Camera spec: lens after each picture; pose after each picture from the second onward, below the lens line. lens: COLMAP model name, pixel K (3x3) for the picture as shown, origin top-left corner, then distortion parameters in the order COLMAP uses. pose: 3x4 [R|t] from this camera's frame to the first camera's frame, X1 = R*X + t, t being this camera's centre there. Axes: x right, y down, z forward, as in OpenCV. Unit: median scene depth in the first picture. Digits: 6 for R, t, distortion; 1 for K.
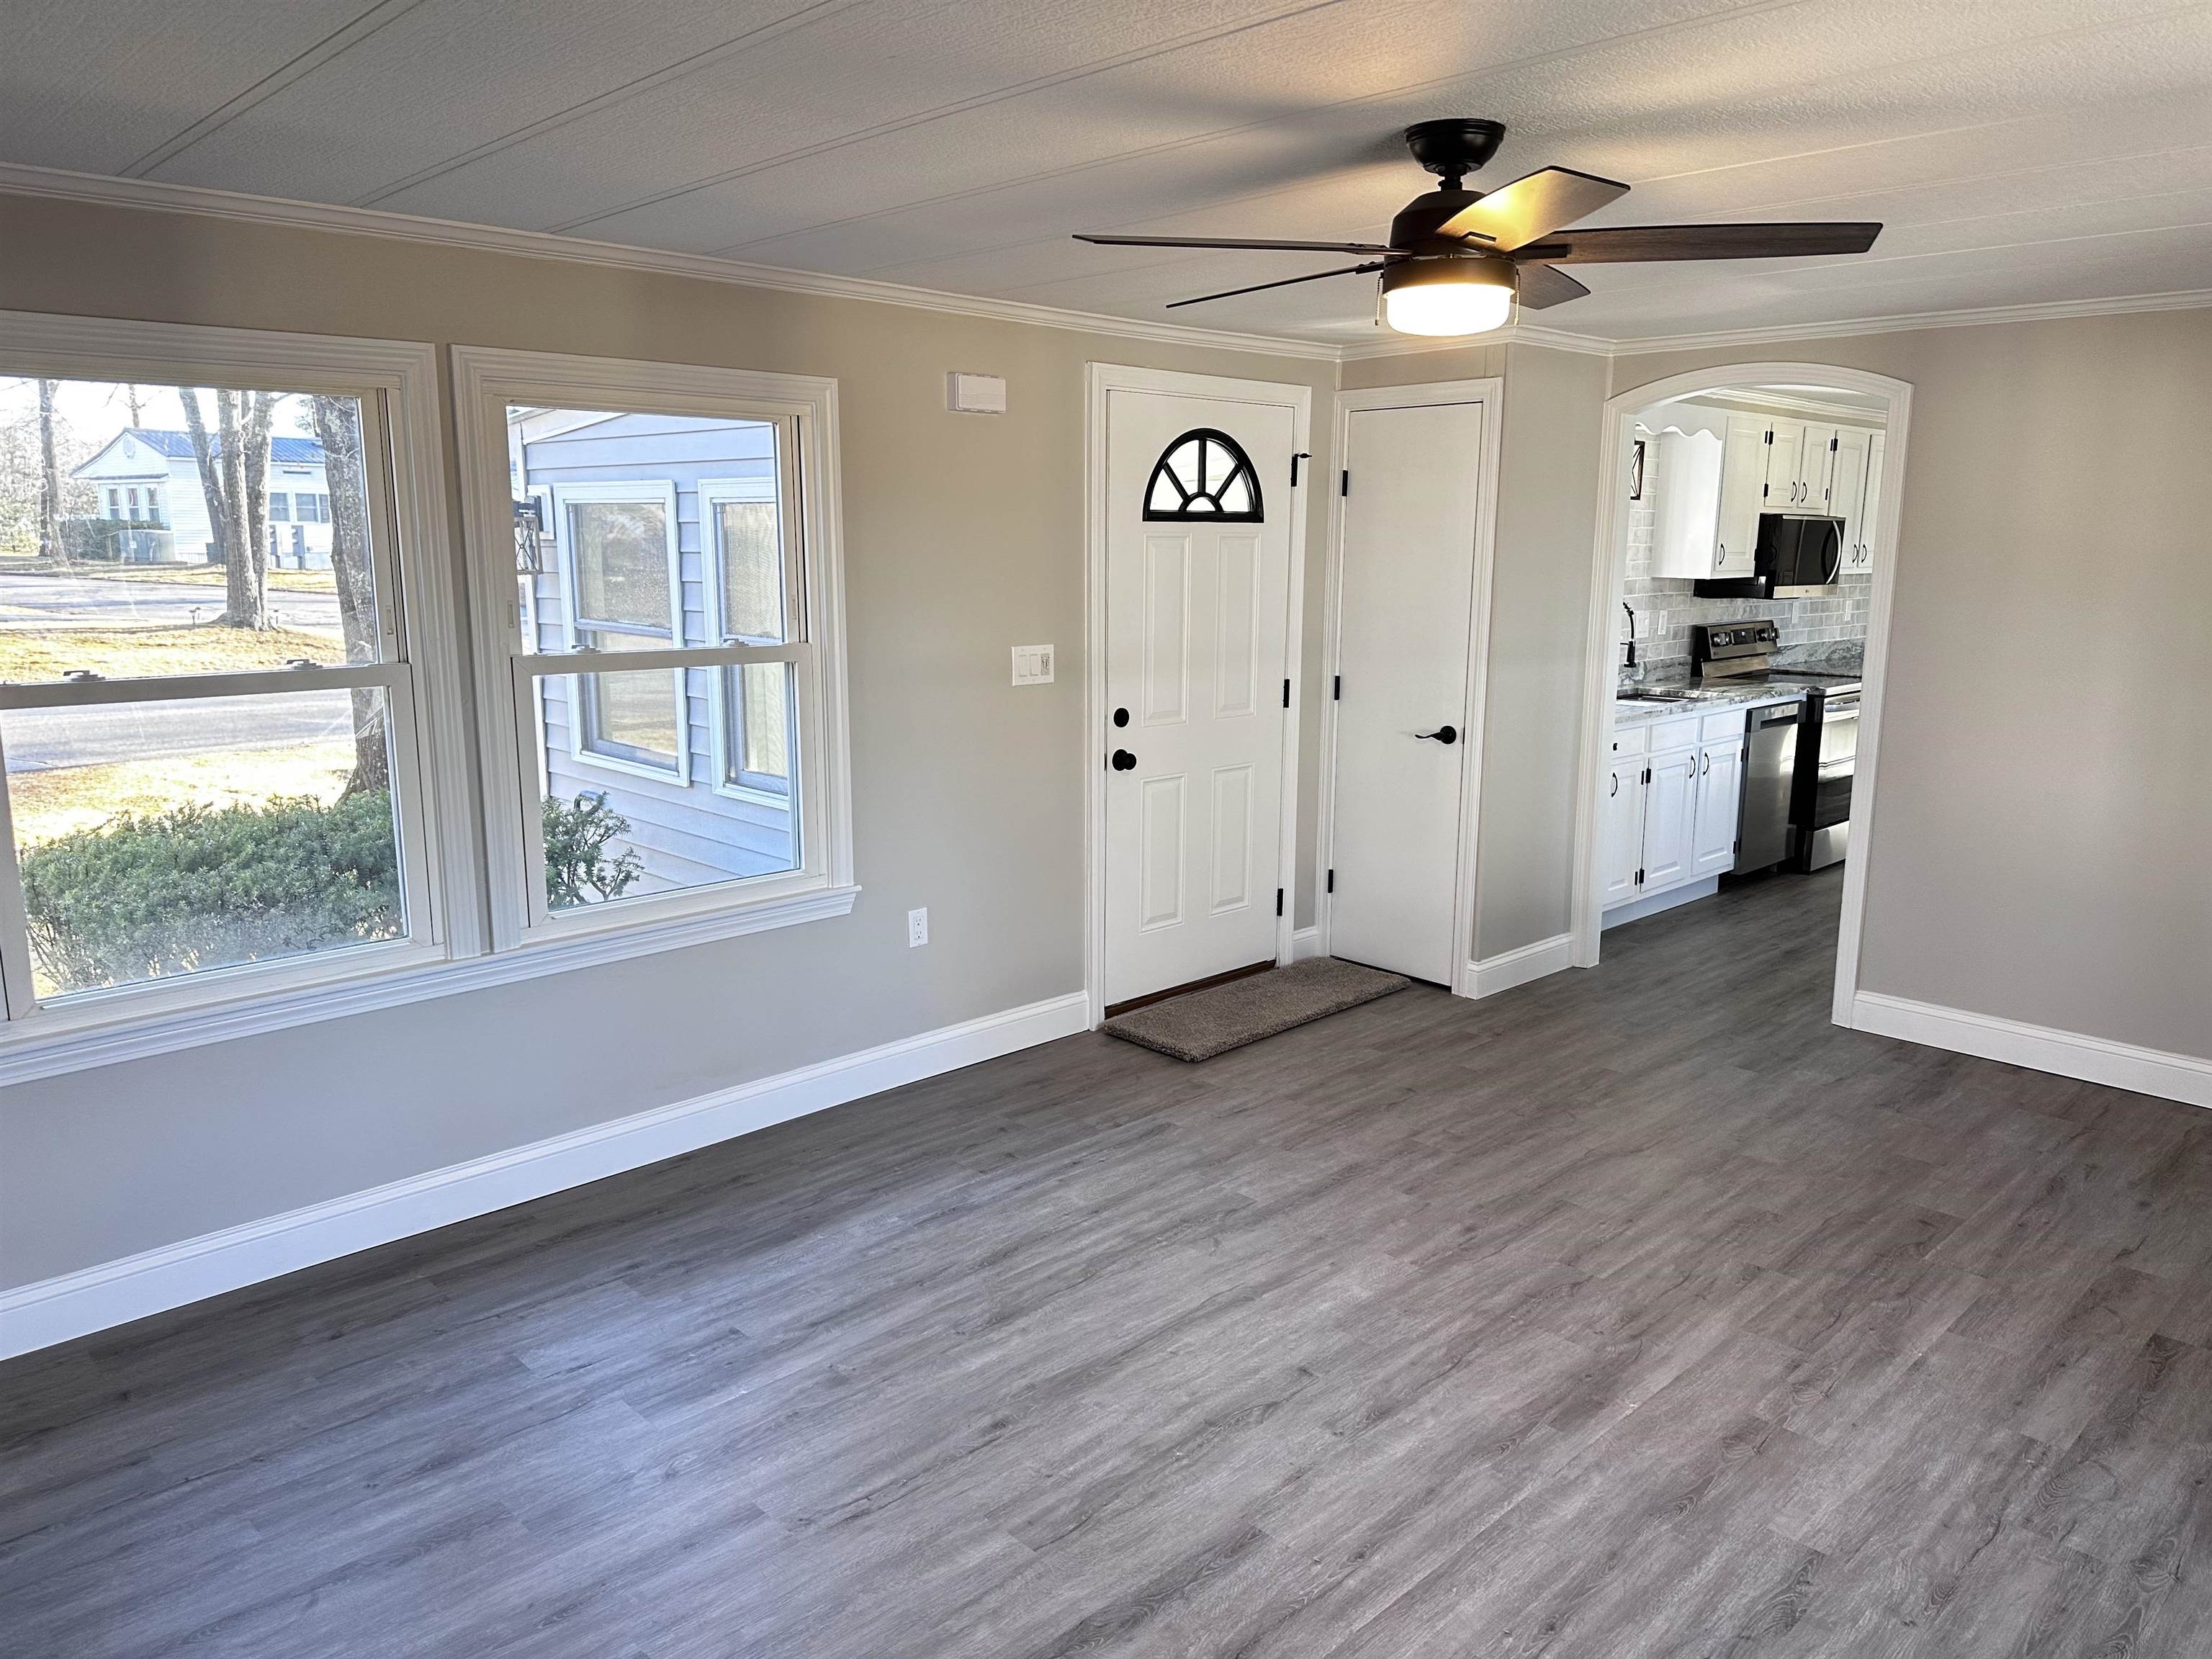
lens RADIAL K [[1535.0, 0, 1106.0], [0, 1535.0, 829.5], [0, 0, 1]] dist [0.091317, -0.110083]
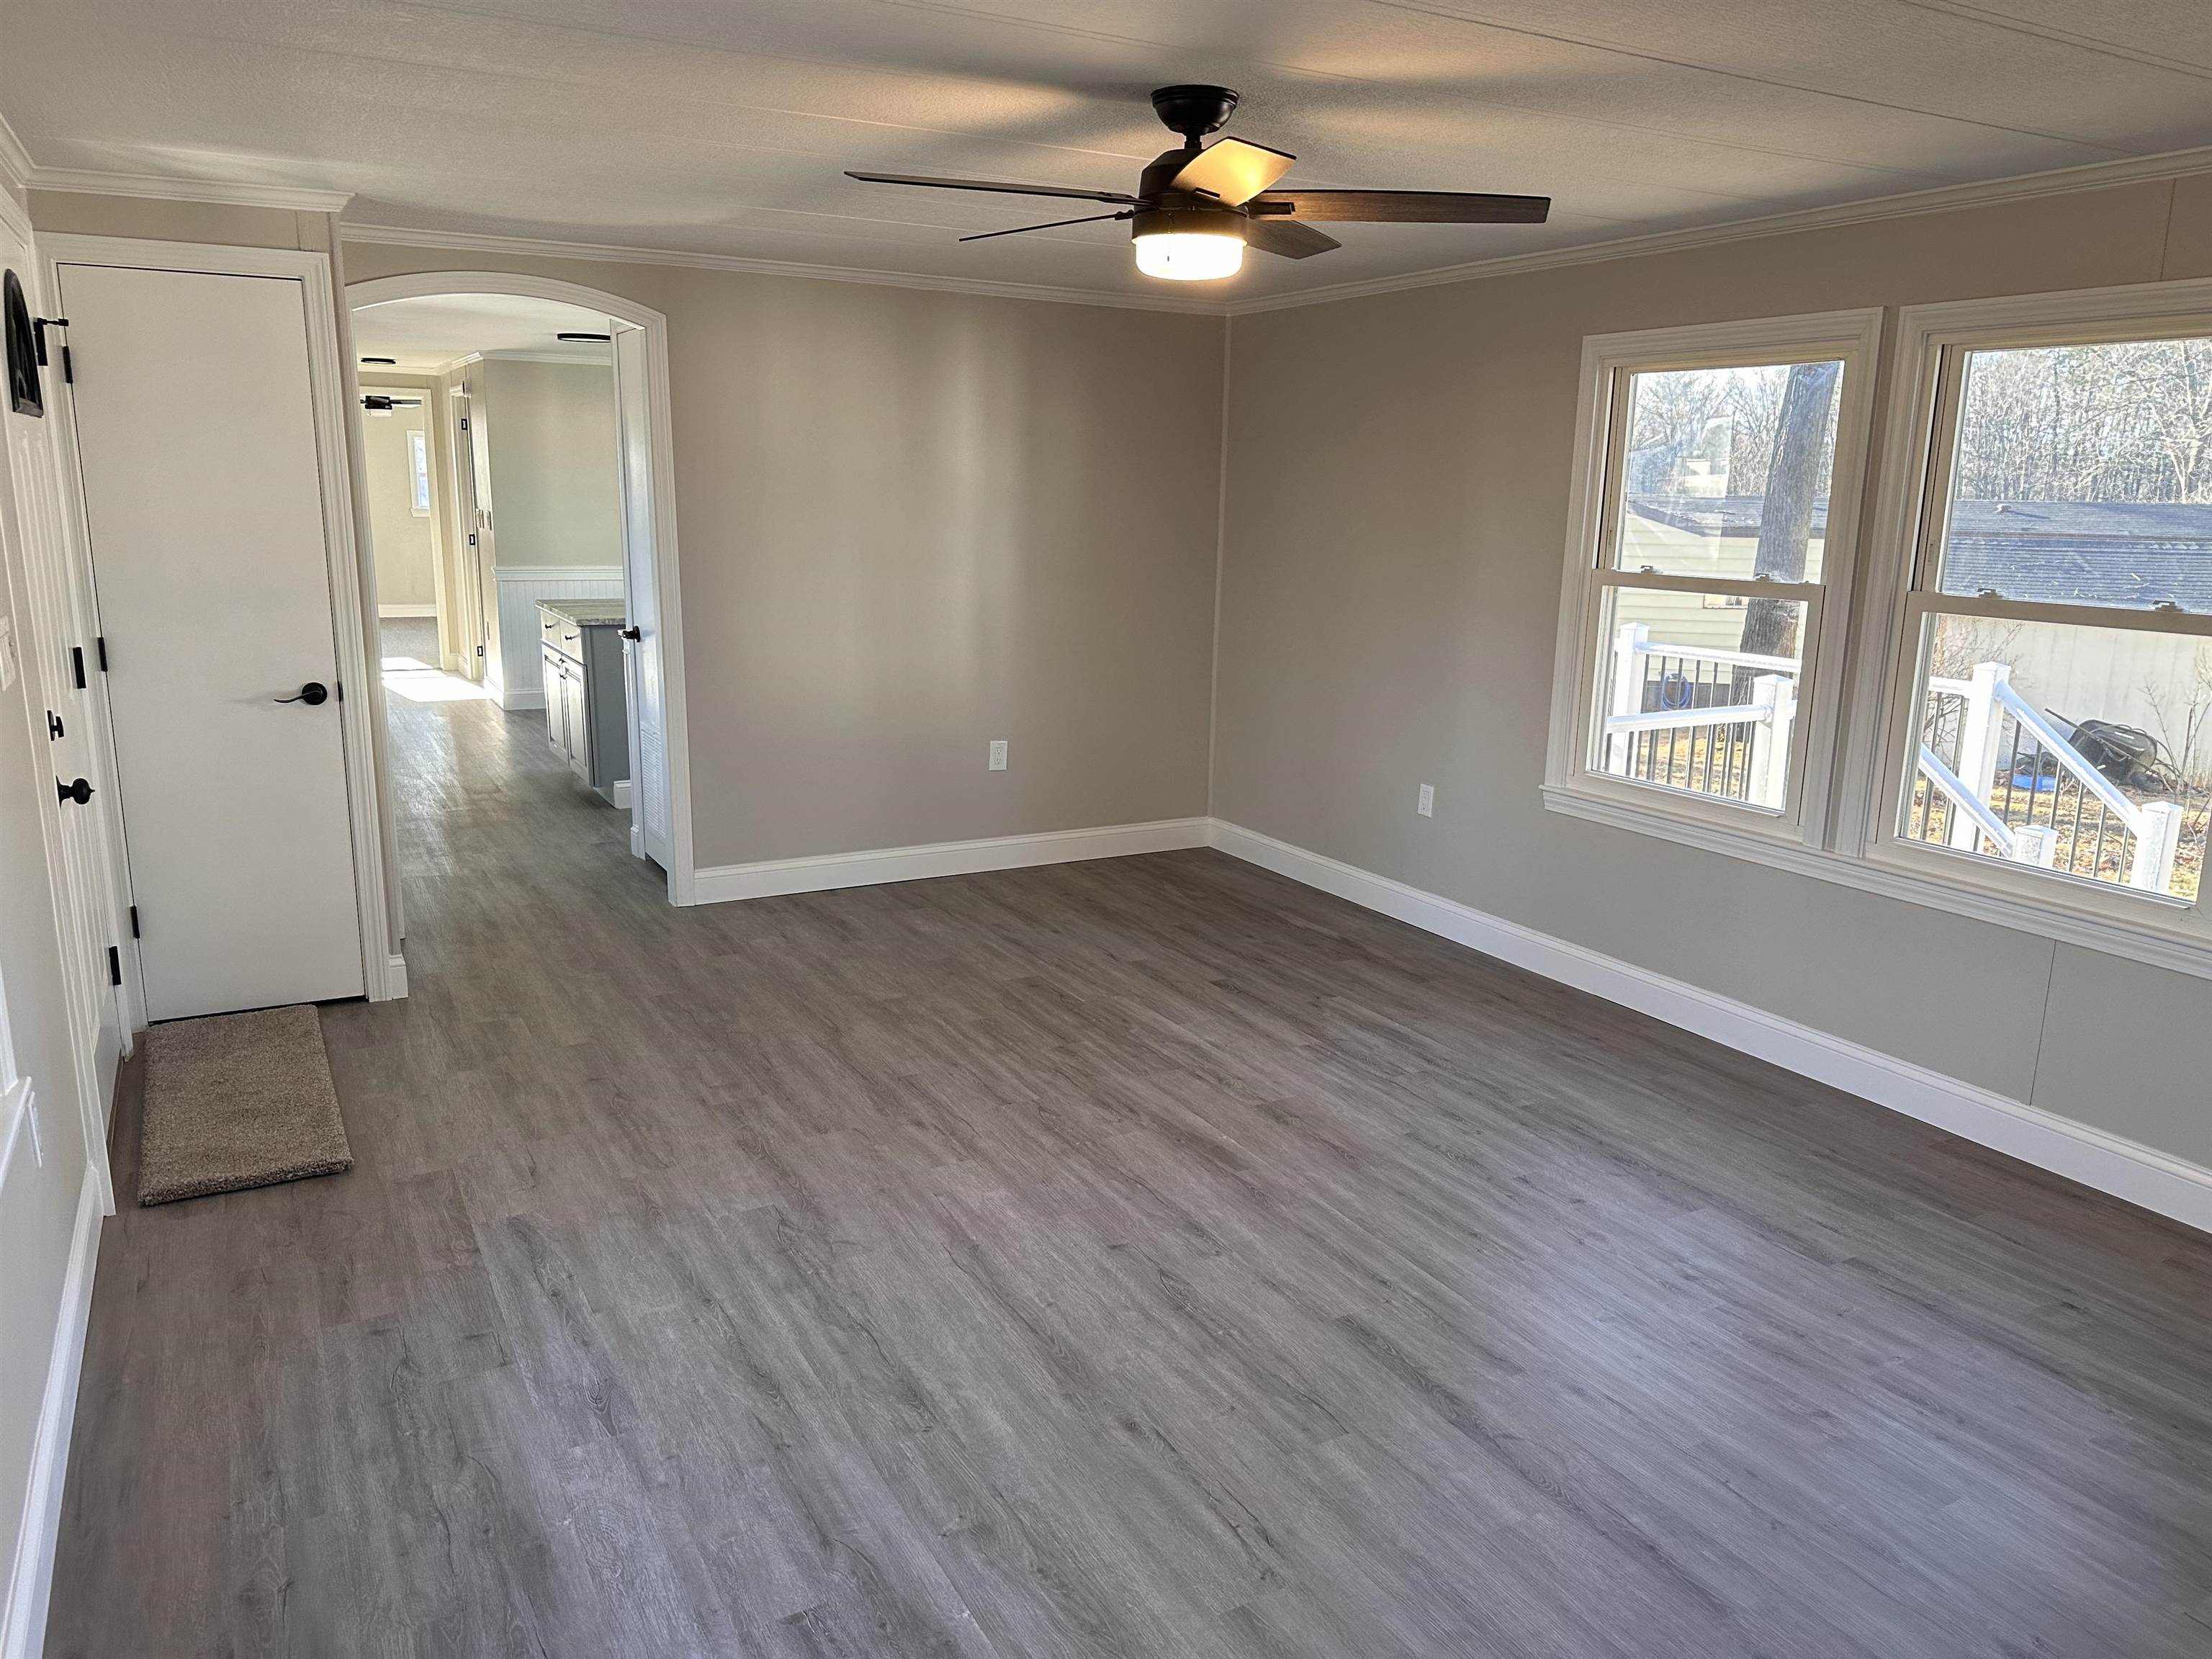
lens RADIAL K [[1574.6, 0, 1106.0], [0, 1574.6, 829.5], [0, 0, 1]] dist [0.200821, -0.387177]
pose [[0.252577, -0.211625, 0.944150, -0.729509], [0.168447, 0.970505, 0.172470, -0.102118], [-0.952801, 0.115477, 0.280775, 0.576045]]
